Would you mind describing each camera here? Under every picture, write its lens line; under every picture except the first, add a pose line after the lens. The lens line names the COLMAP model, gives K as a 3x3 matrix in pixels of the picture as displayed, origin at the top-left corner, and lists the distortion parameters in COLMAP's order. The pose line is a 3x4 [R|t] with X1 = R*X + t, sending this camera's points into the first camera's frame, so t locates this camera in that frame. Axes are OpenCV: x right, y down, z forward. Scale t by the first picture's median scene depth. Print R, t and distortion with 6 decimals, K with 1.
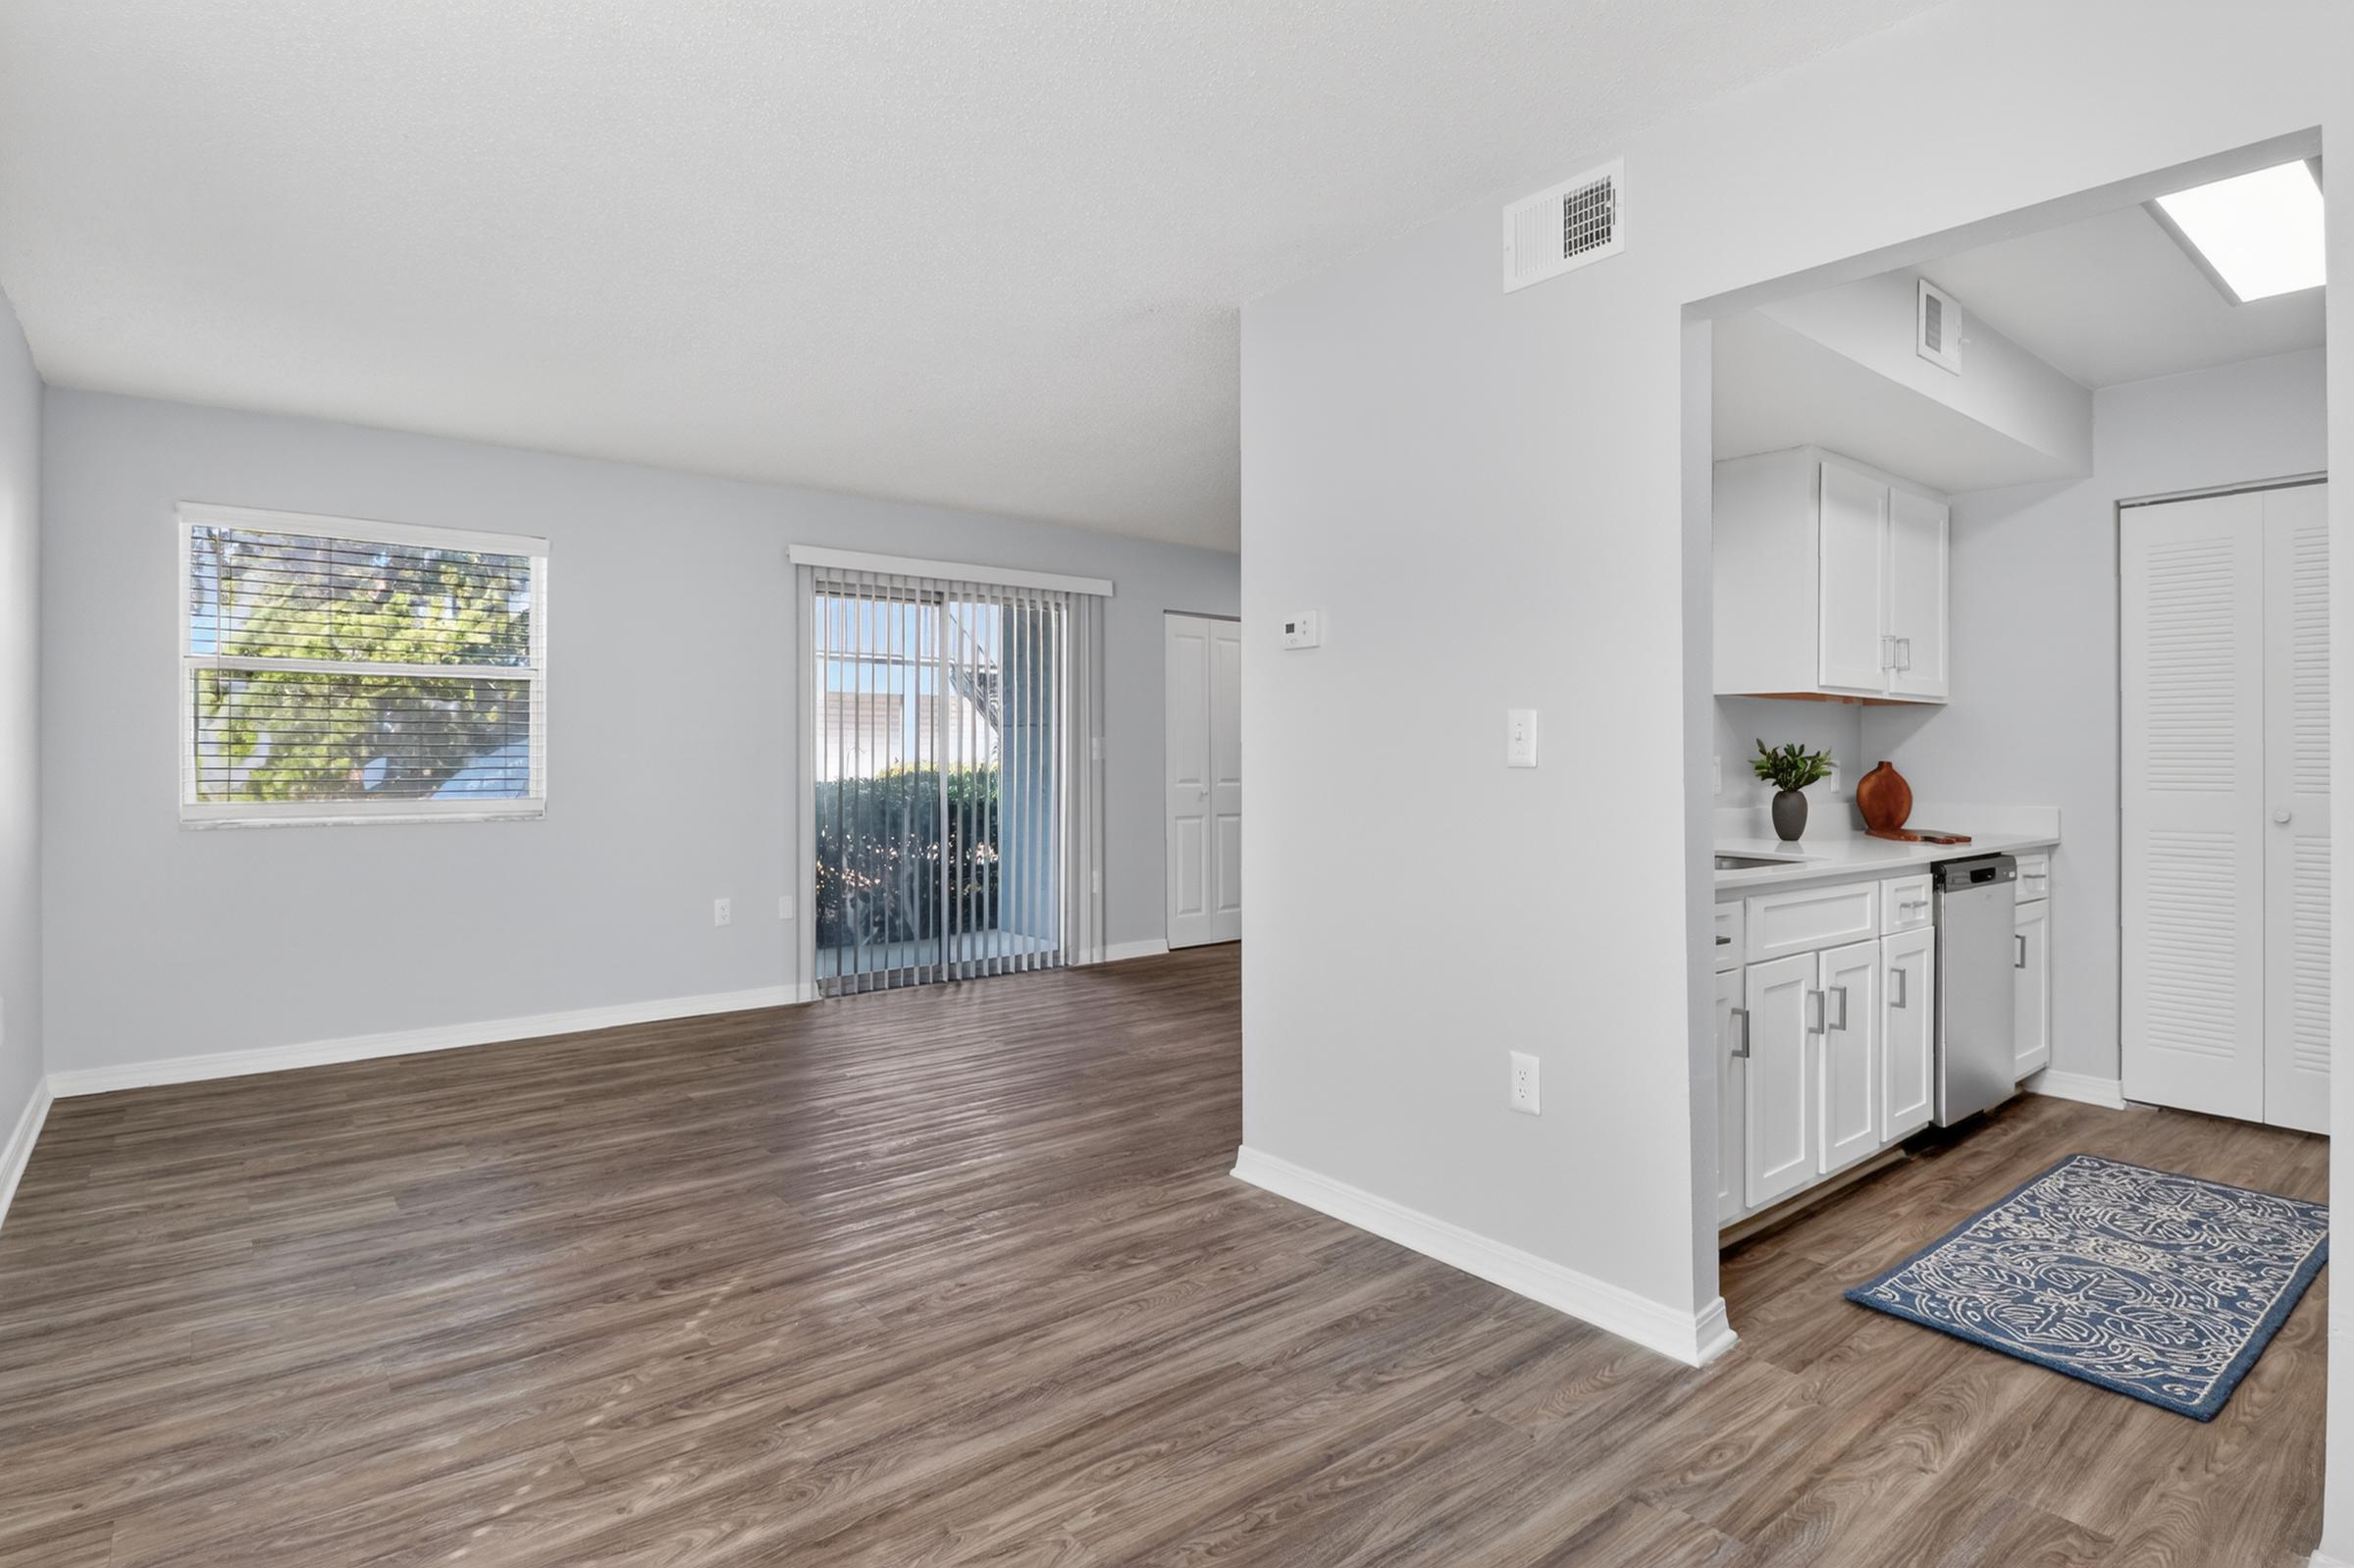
lens RADIAL K [[1216.0, 0, 1178.0], [0, 1216.0, 753.5], [0, 0, 1]] dist [0.001238, -0.011546]
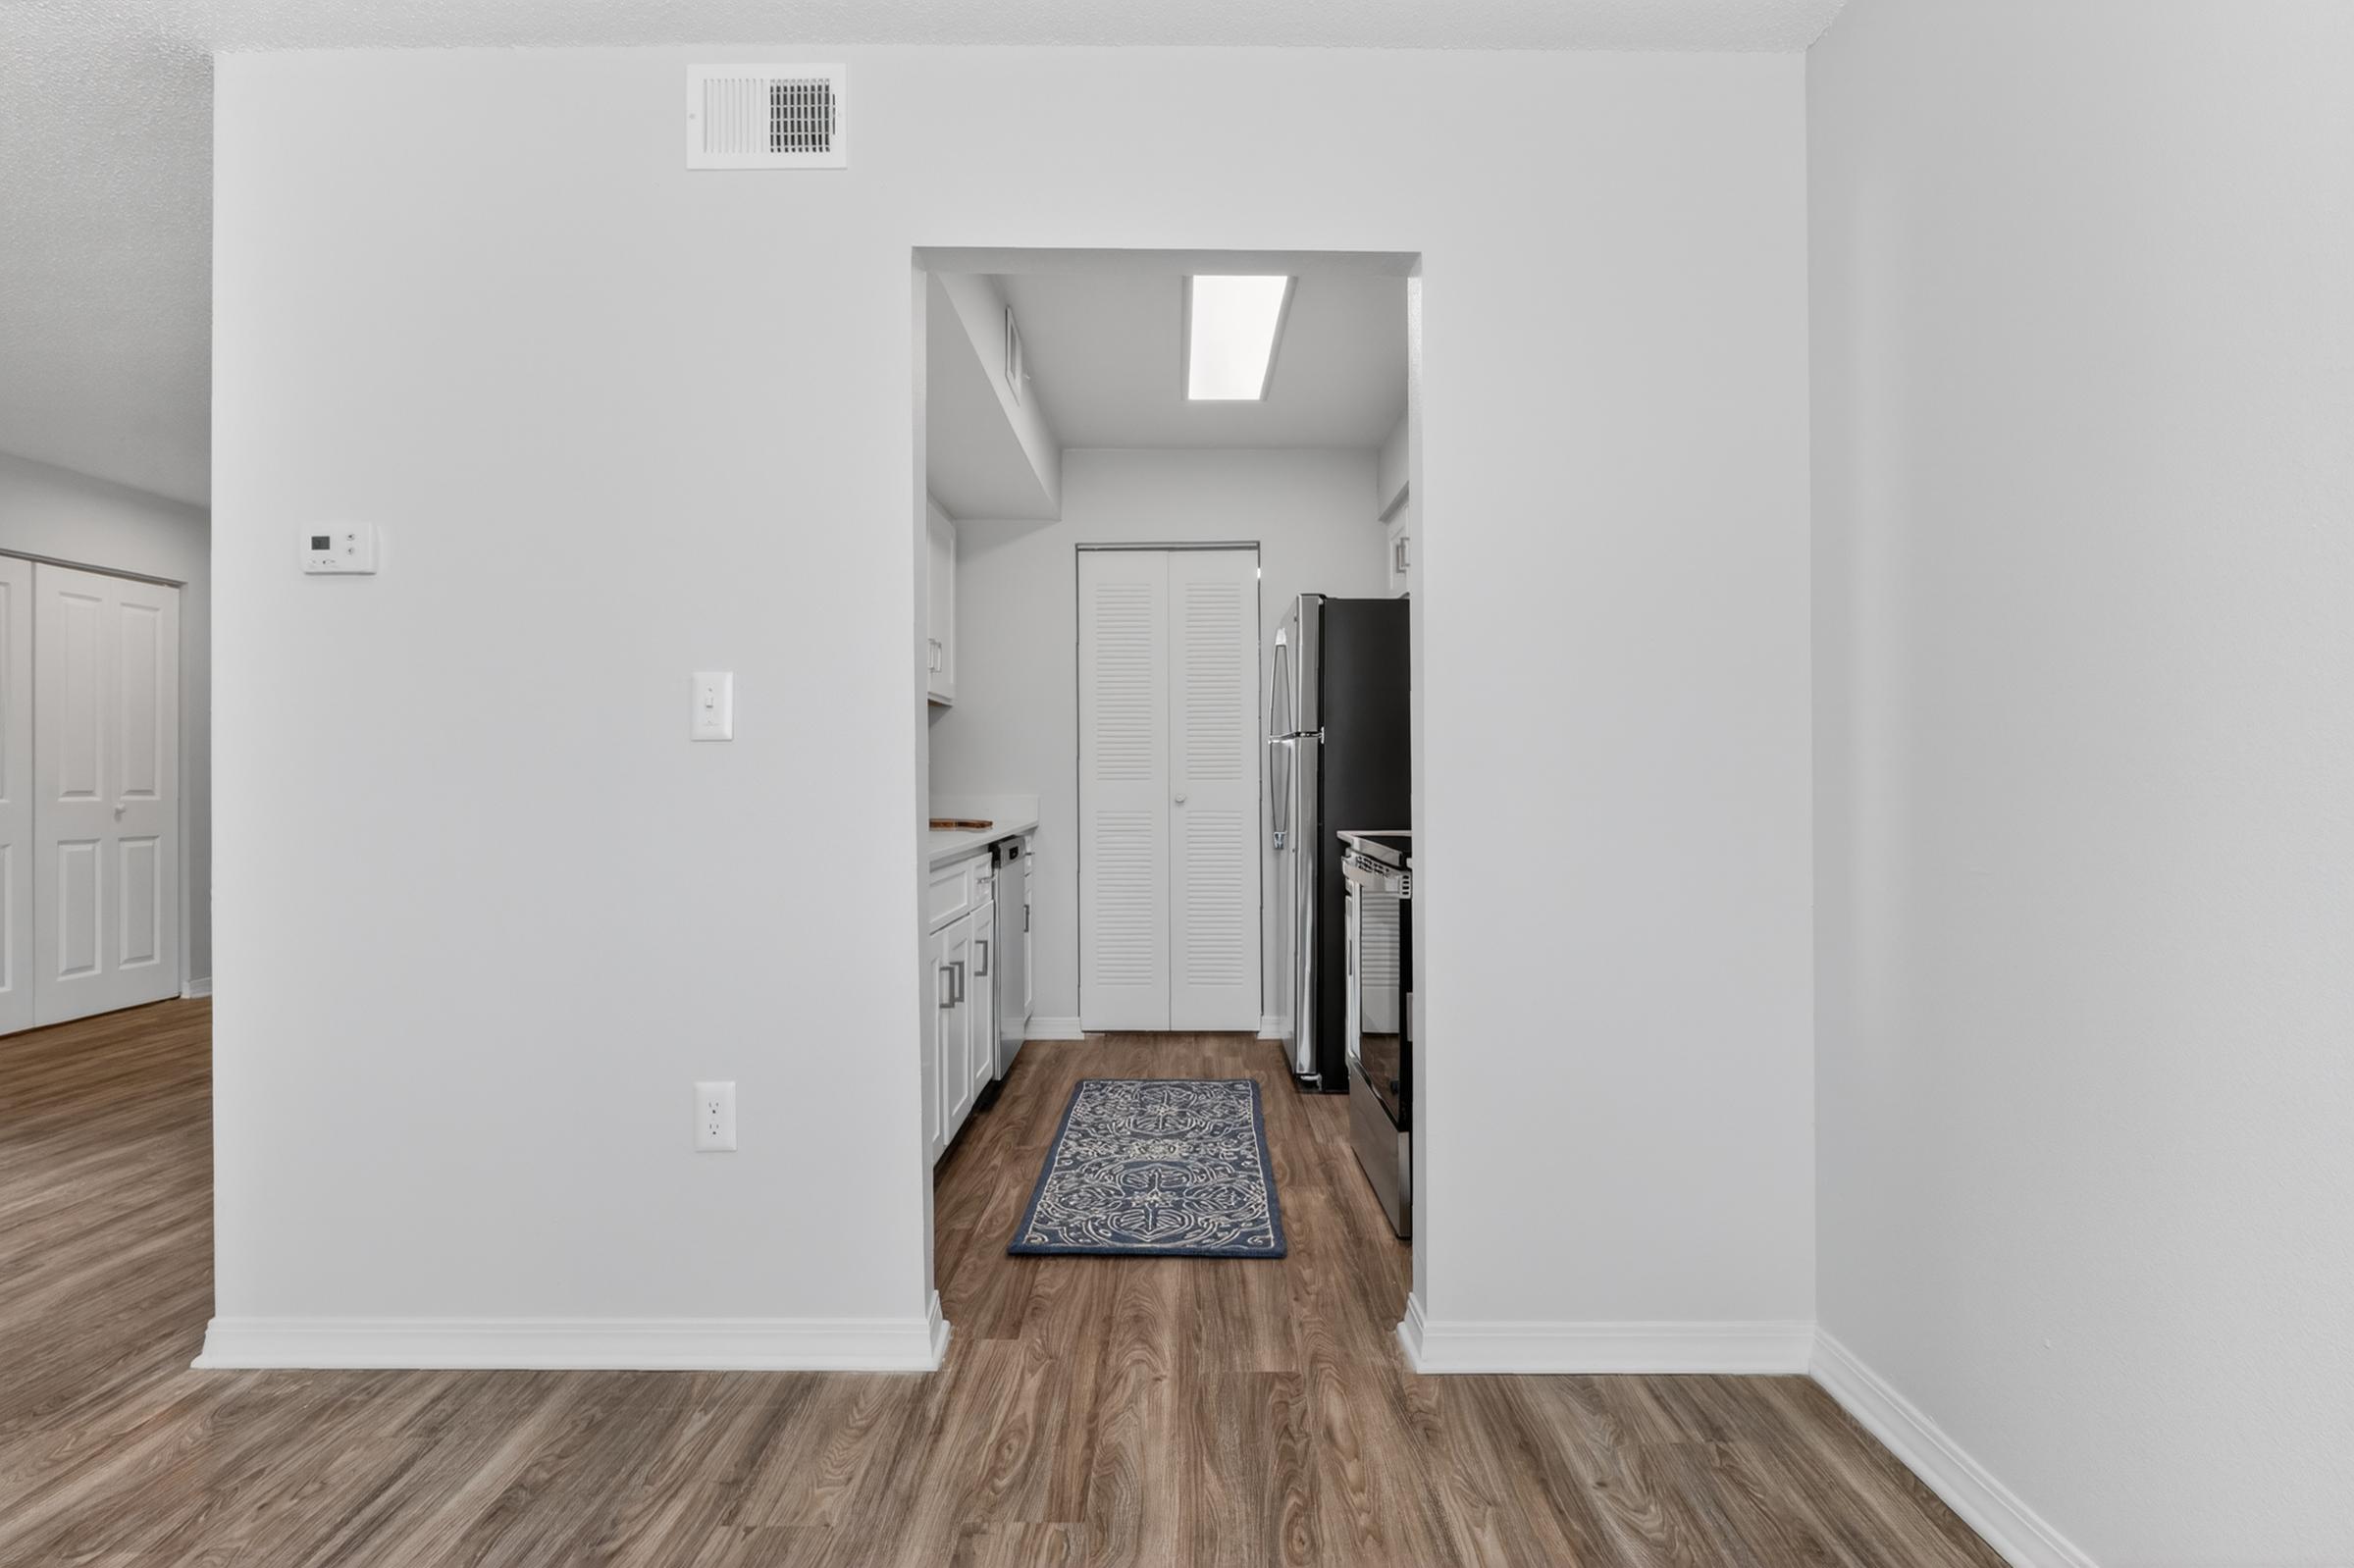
lens RADIAL K [[1205.5, 0, 1197.2], [0, 1205.5, 767.1], [0, 0, 1]] dist [0.001765, -0.011532]
pose [[0.623109, 0.001456, 0.782134, -0.133407], [0.003377, 0.999984, -0.004552, 0.029626], [-0.782128, 0.005478, 0.623094, 0.186971]]
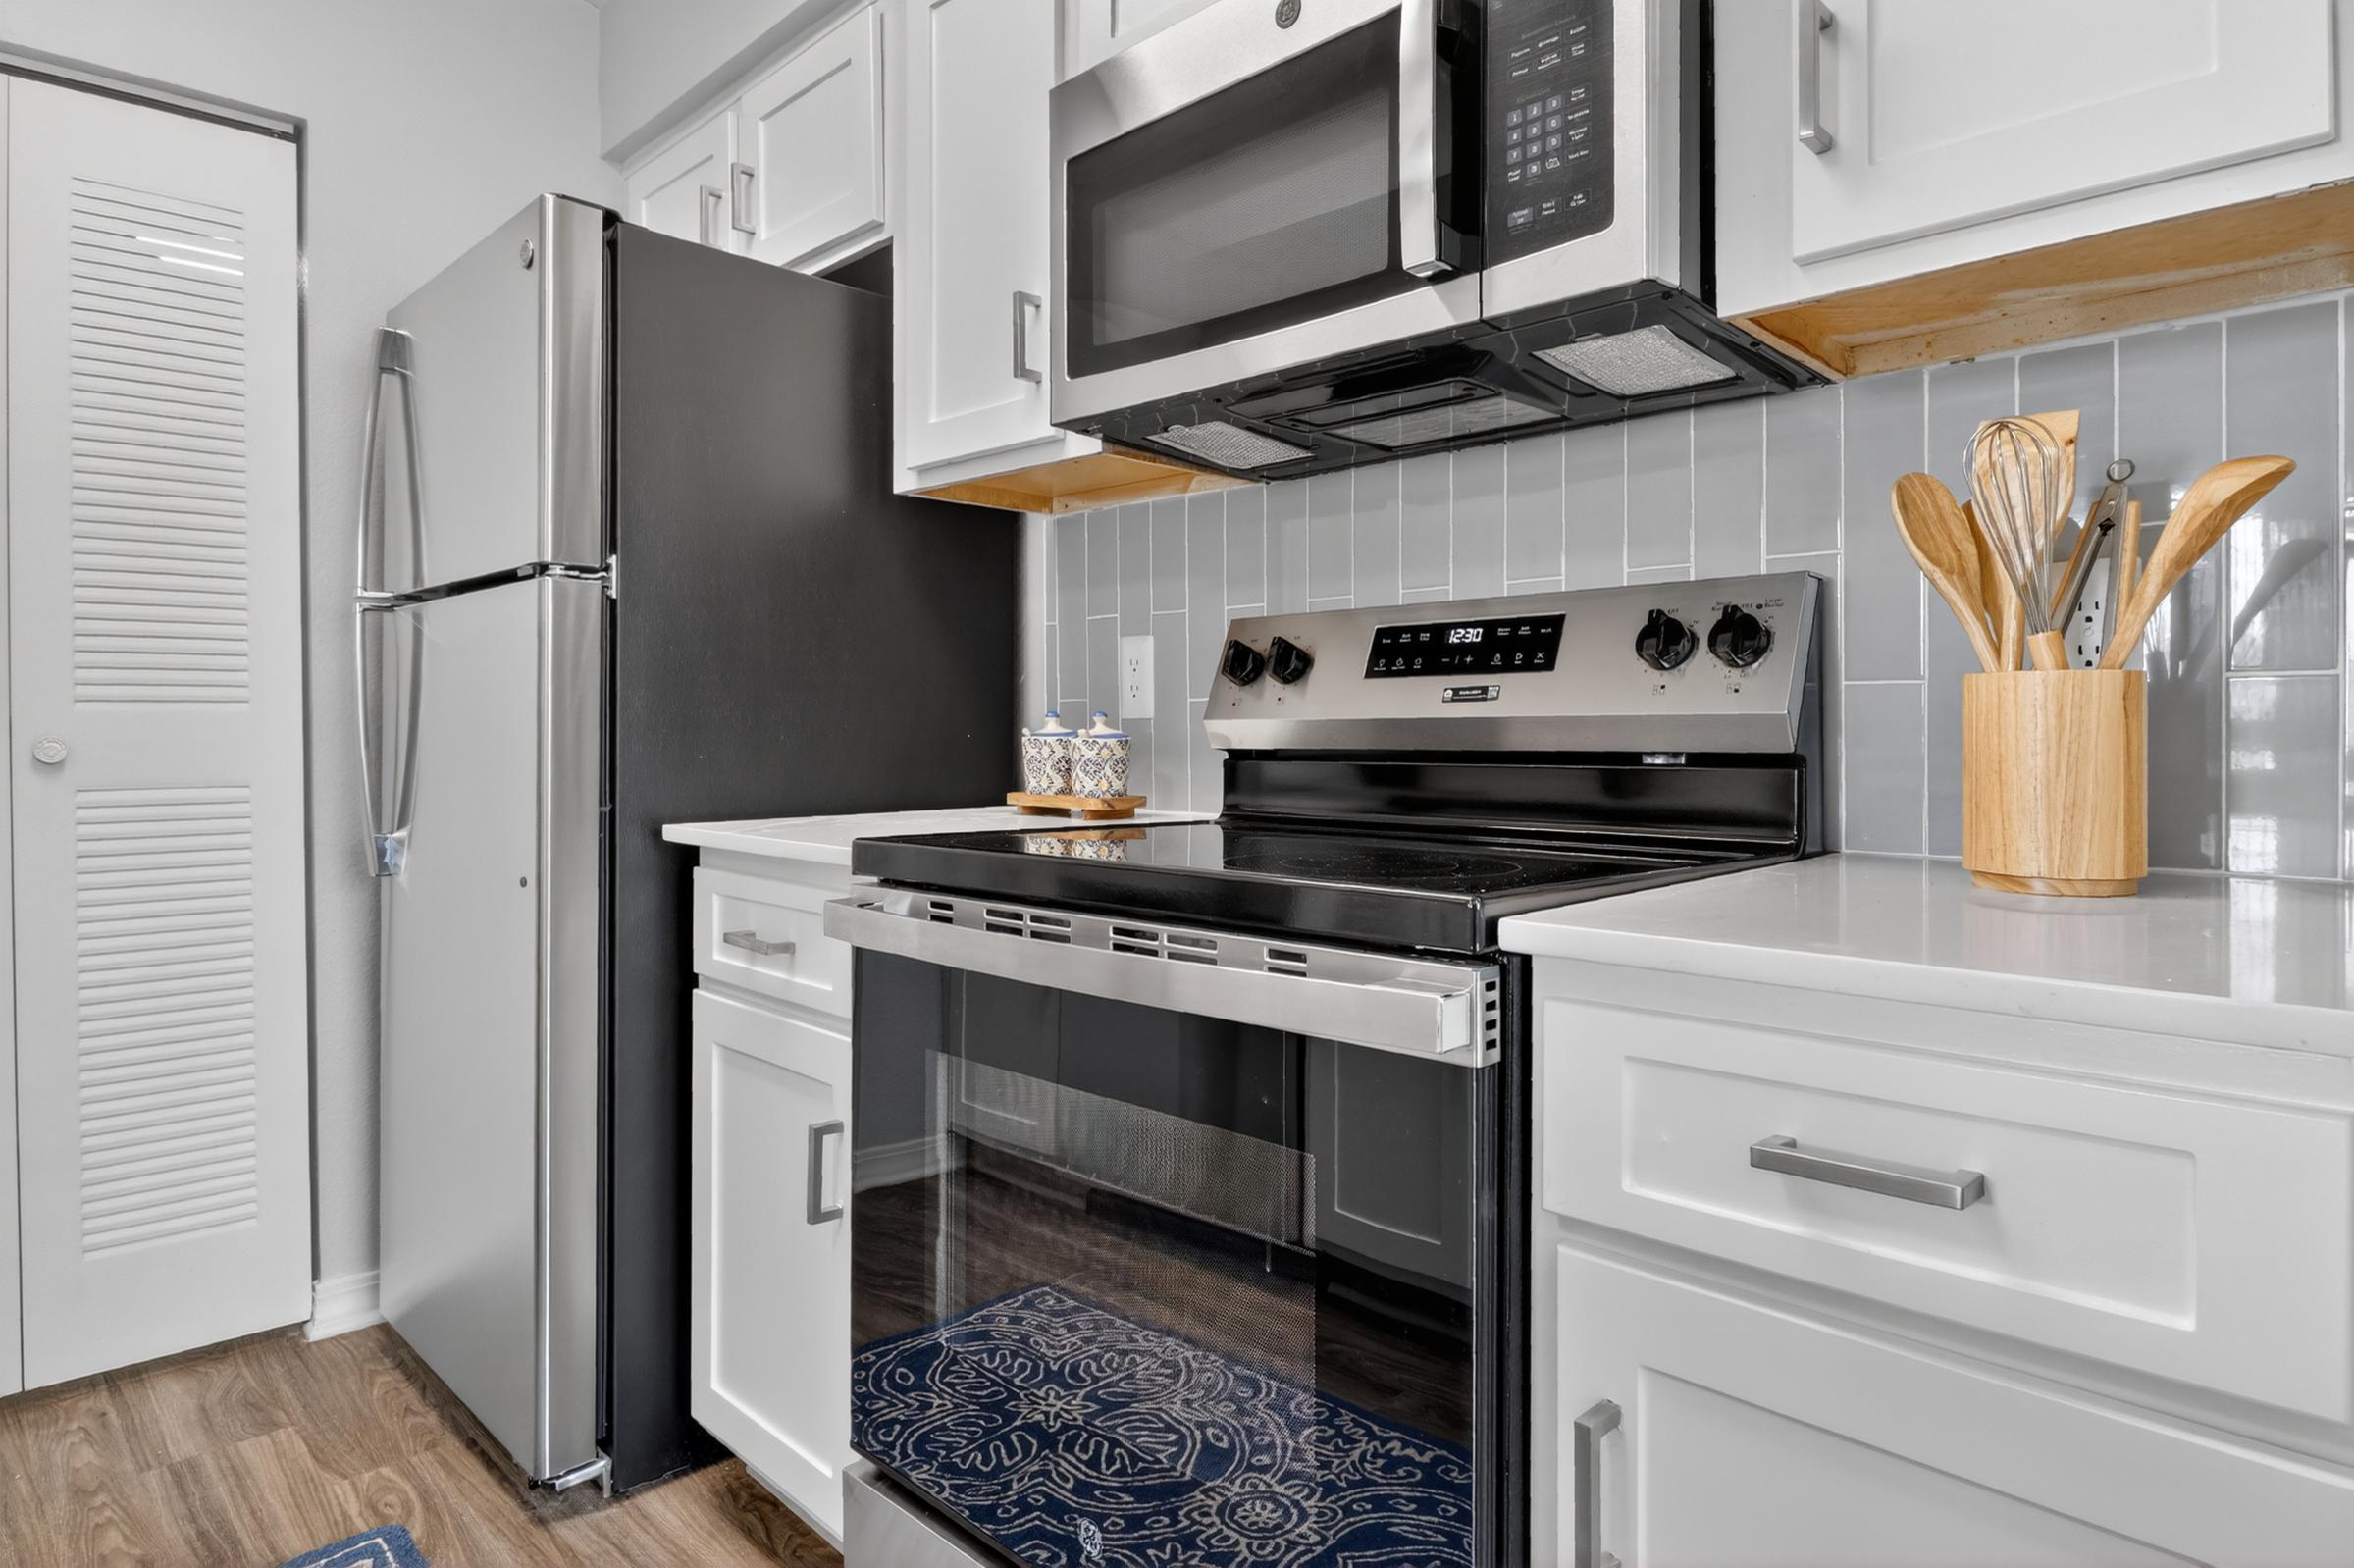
lens RADIAL K [[1303.5, 0, 1187.3], [0, 1303.5, 735.9], [0, 0, 1]] dist [-0.001674, -0.008349]
pose [[-0.121141, -0.004210, 0.992626, 0.399287], [0.001815, 0.999988, 0.004463, 0.053347], [-0.992634, 0.002342, -0.121132, 0.717036]]
